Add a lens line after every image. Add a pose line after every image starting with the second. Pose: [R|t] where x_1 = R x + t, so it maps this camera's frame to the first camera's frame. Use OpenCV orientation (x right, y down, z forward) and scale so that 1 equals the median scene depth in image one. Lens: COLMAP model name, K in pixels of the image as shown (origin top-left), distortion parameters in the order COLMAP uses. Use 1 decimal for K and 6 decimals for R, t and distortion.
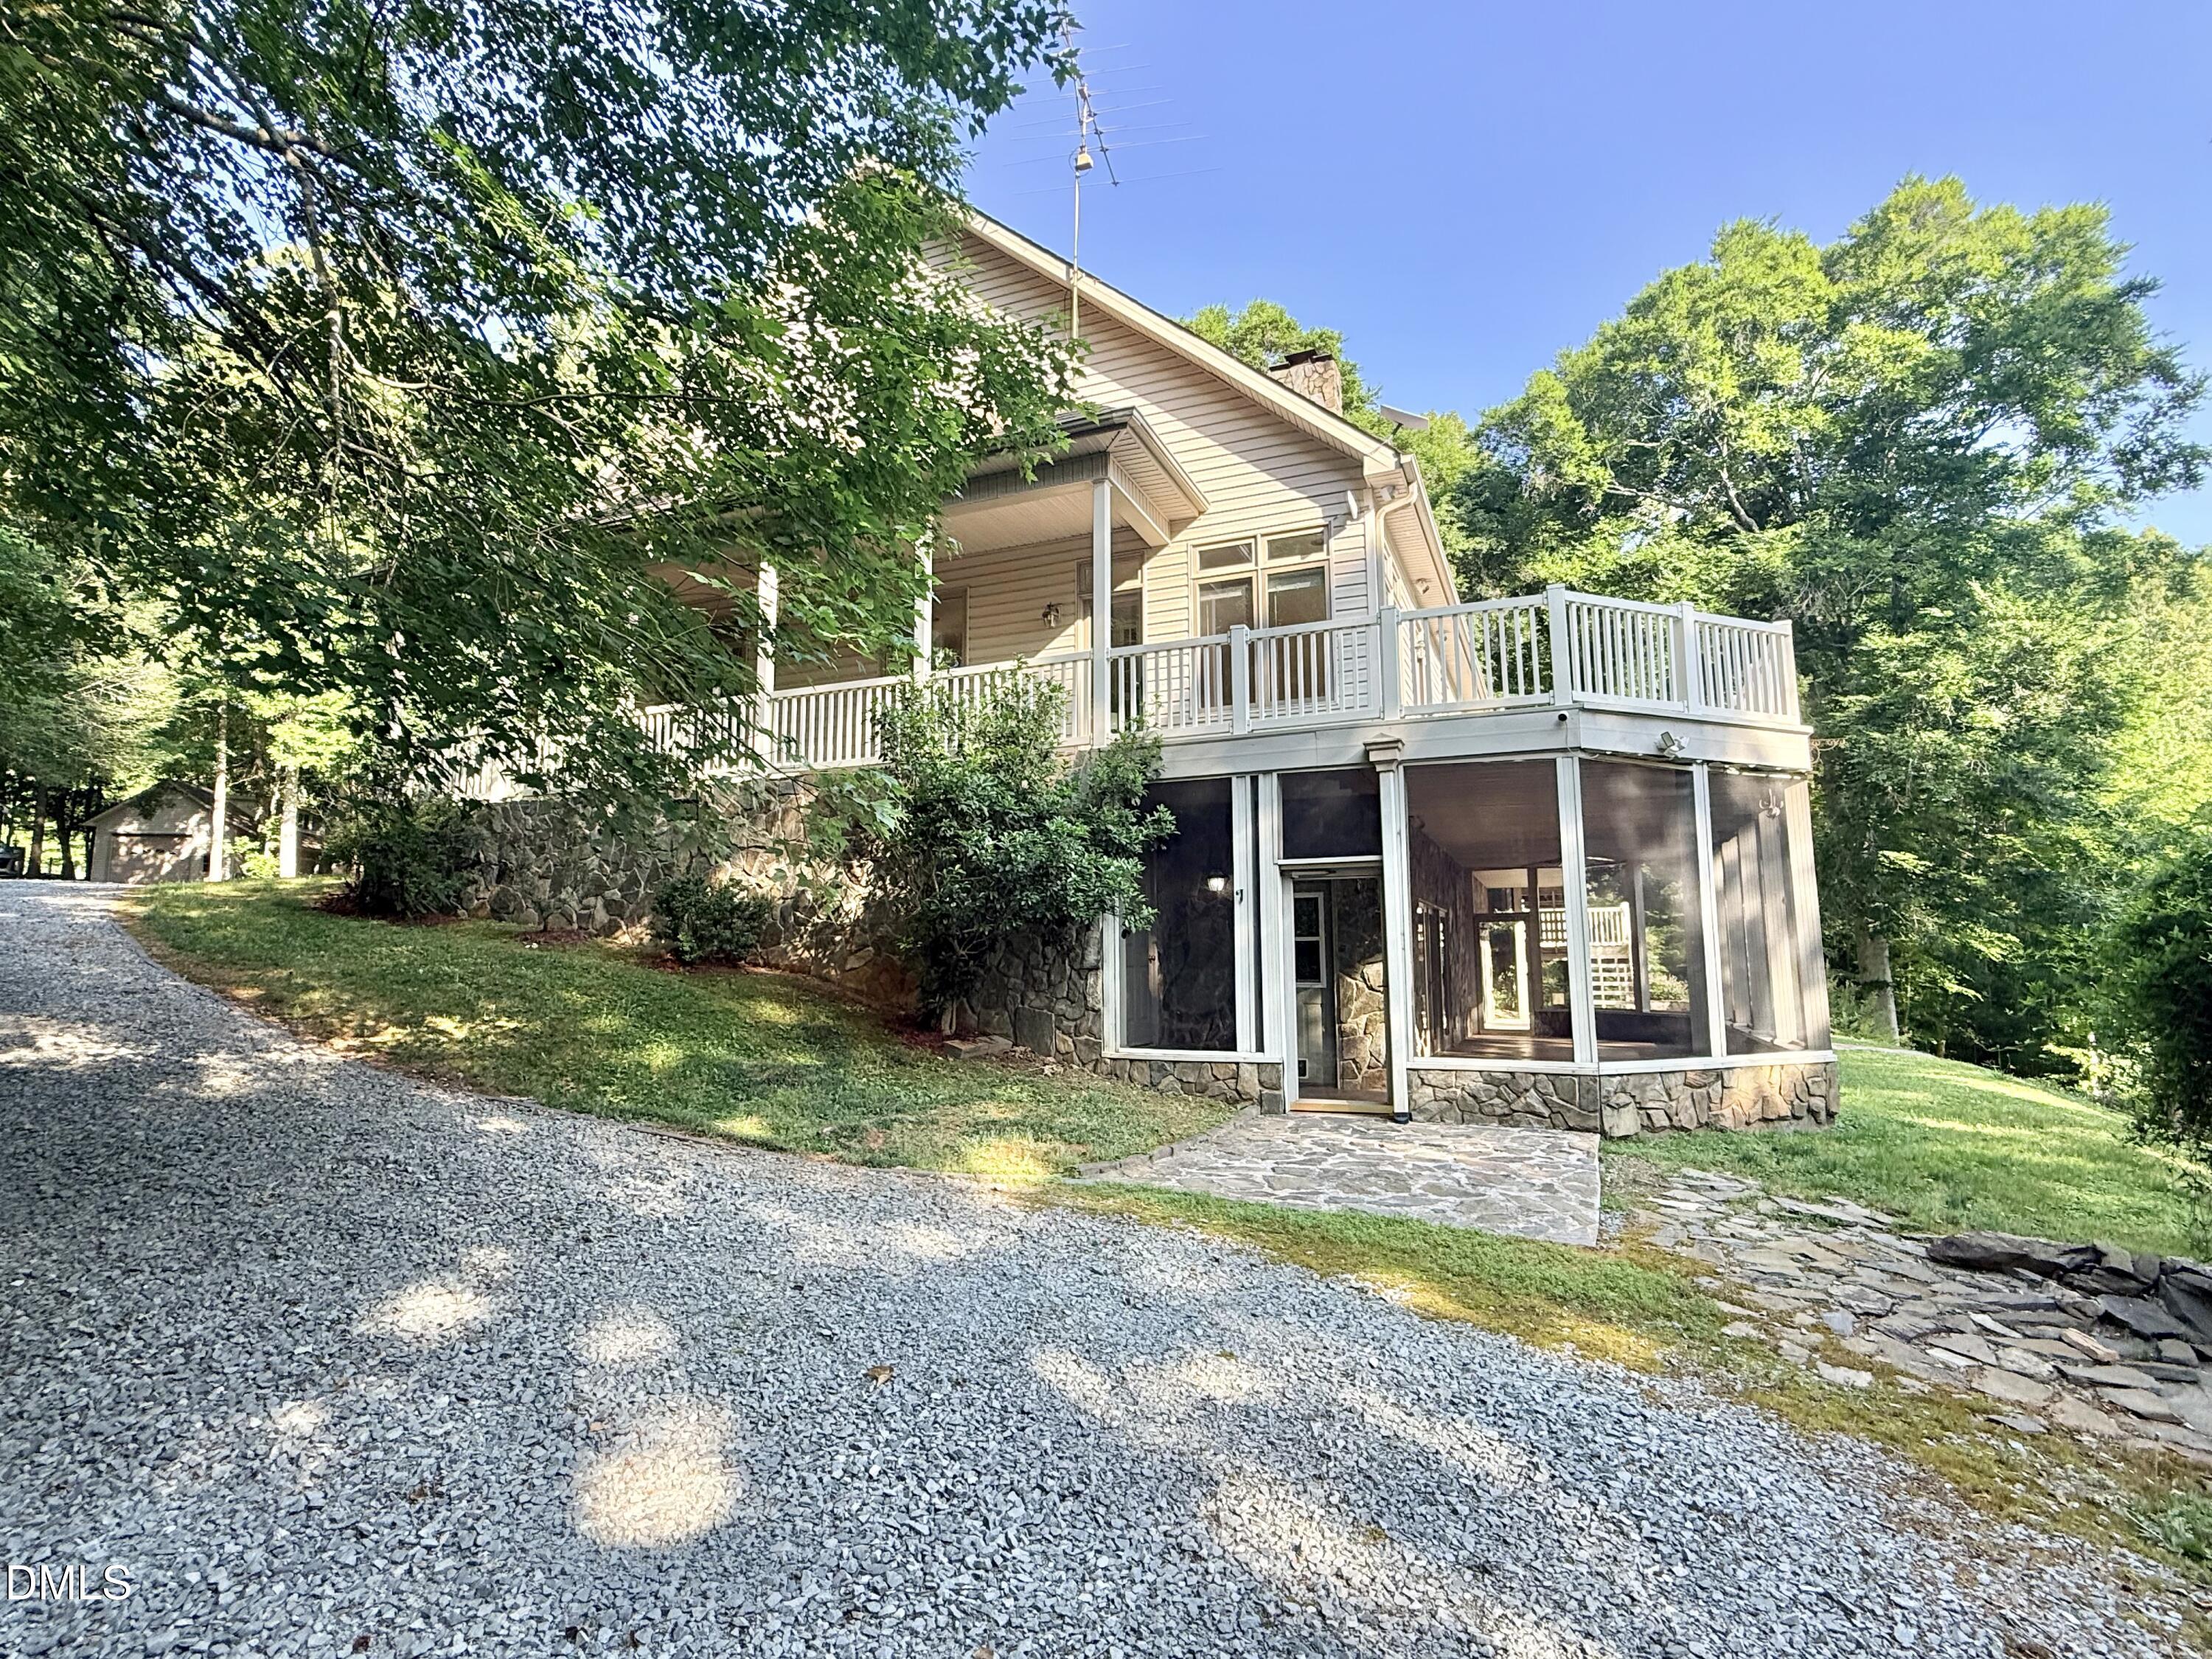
lens RADIAL K [[1077.4, 0, 1106.0], [0, 1077.4, 829.5], [0, 0, 1]] dist [0.004043, 0.001337]
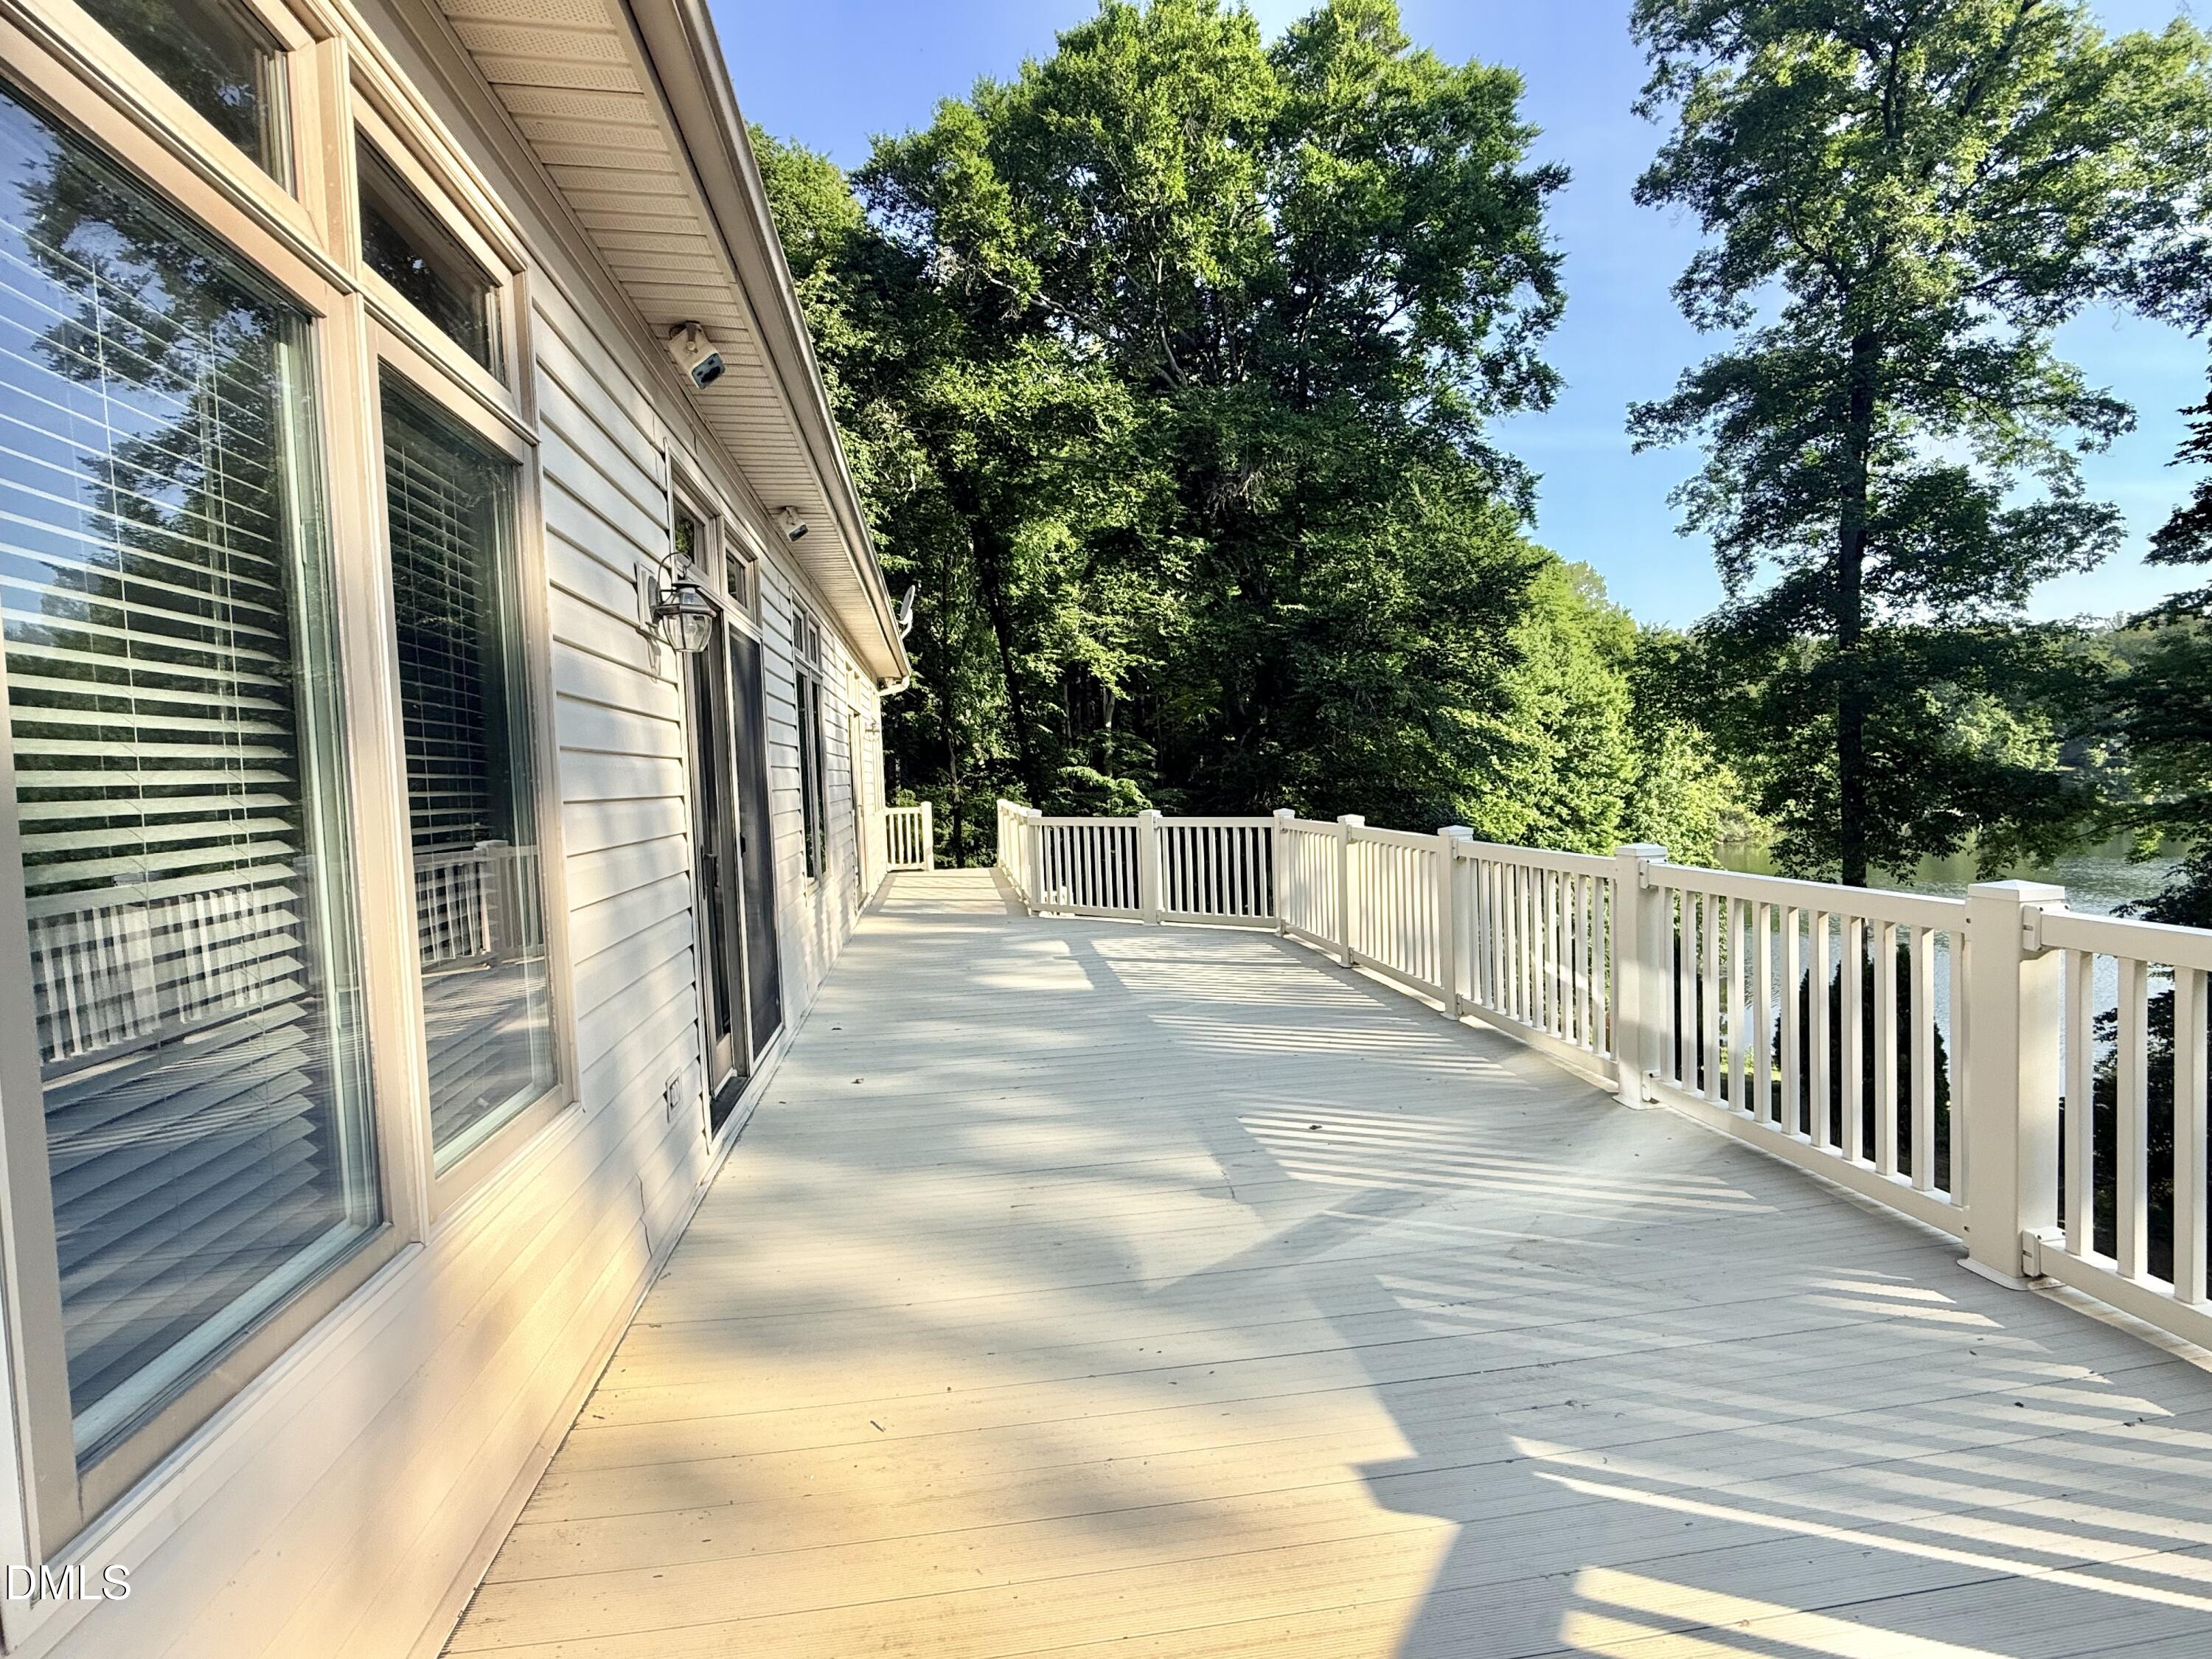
lens RADIAL K [[1077.4, 0, 1106.0], [0, 1077.4, 829.5], [0, 0, 1]] dist [0.004043, 0.001337]
pose [[0.852544, -0.052375, 0.520024, 0.096105], [-0.034803, 0.987069, 0.156472, -0.066161], [-0.521495, -0.151497, 0.839697, 0.284966]]
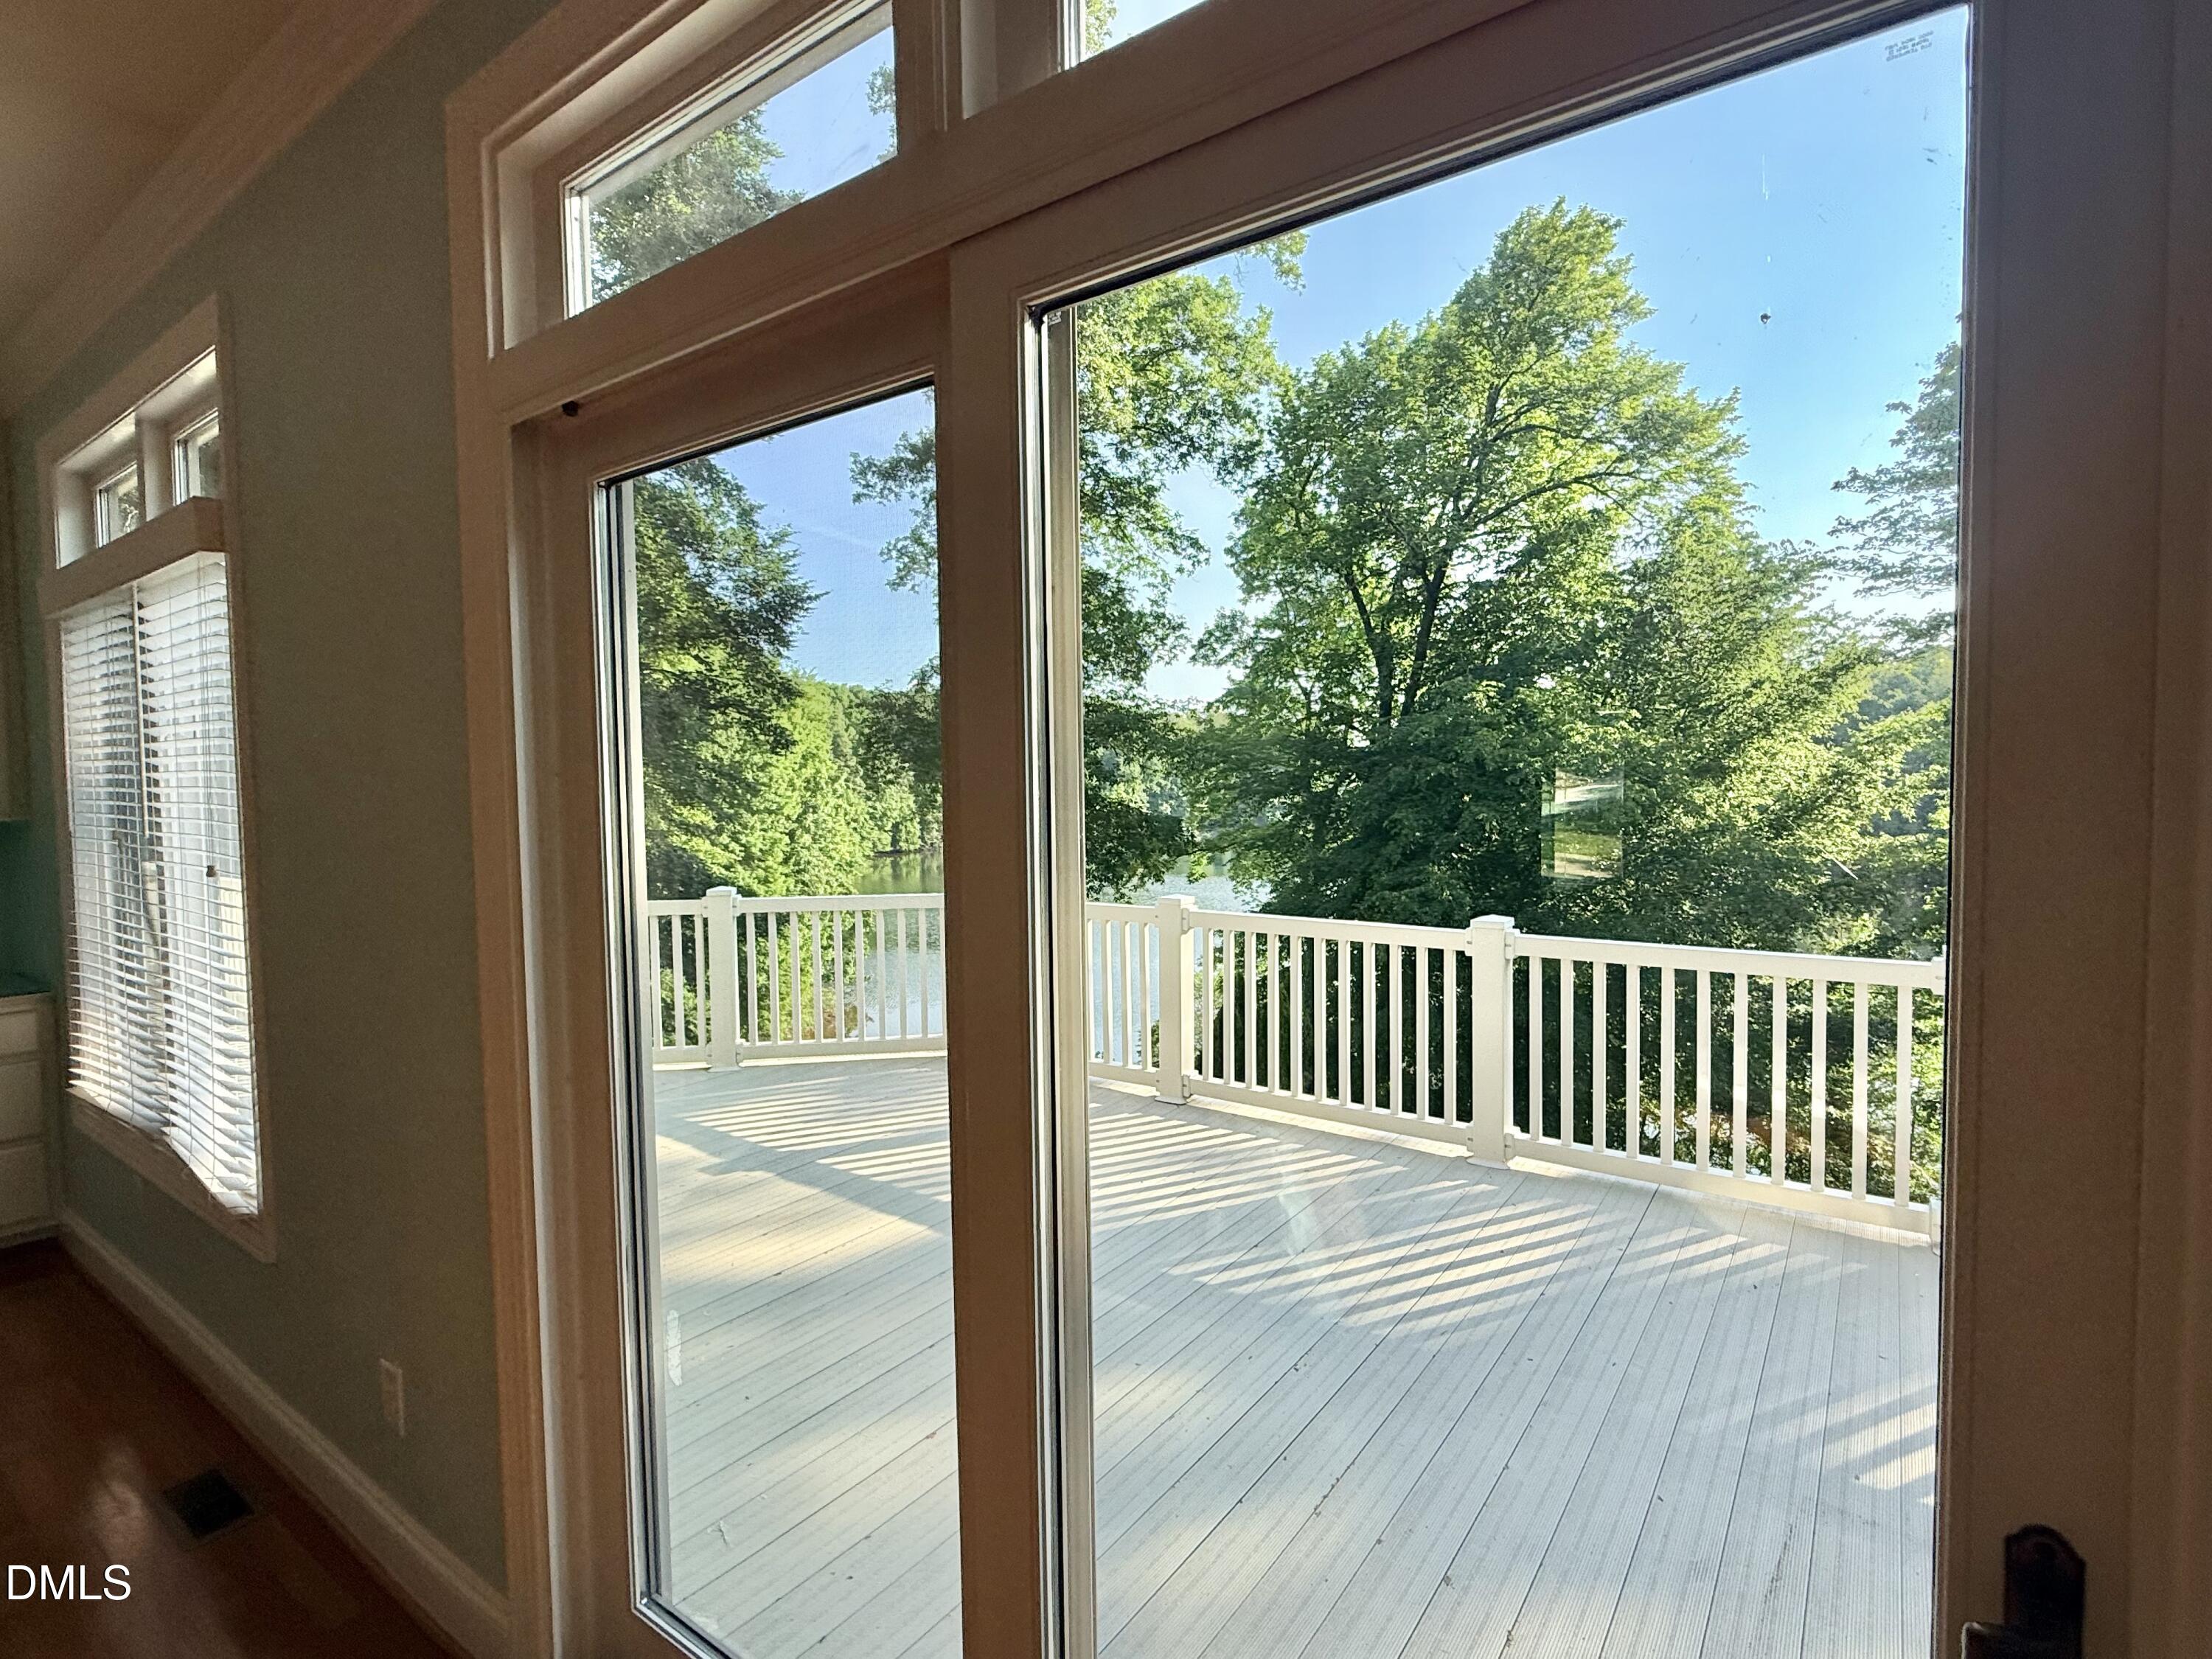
lens RADIAL K [[1077.4, 0, 1106.0], [0, 1077.4, 829.5], [0, 0, 1]] dist [0.004043, 0.001337]
pose [[0.226312, -0.038979, 0.973275, 0.092727], [-0.110720, 0.991693, 0.065462, -0.055973], [-0.967742, -0.122575, 0.220116, 0.419405]]
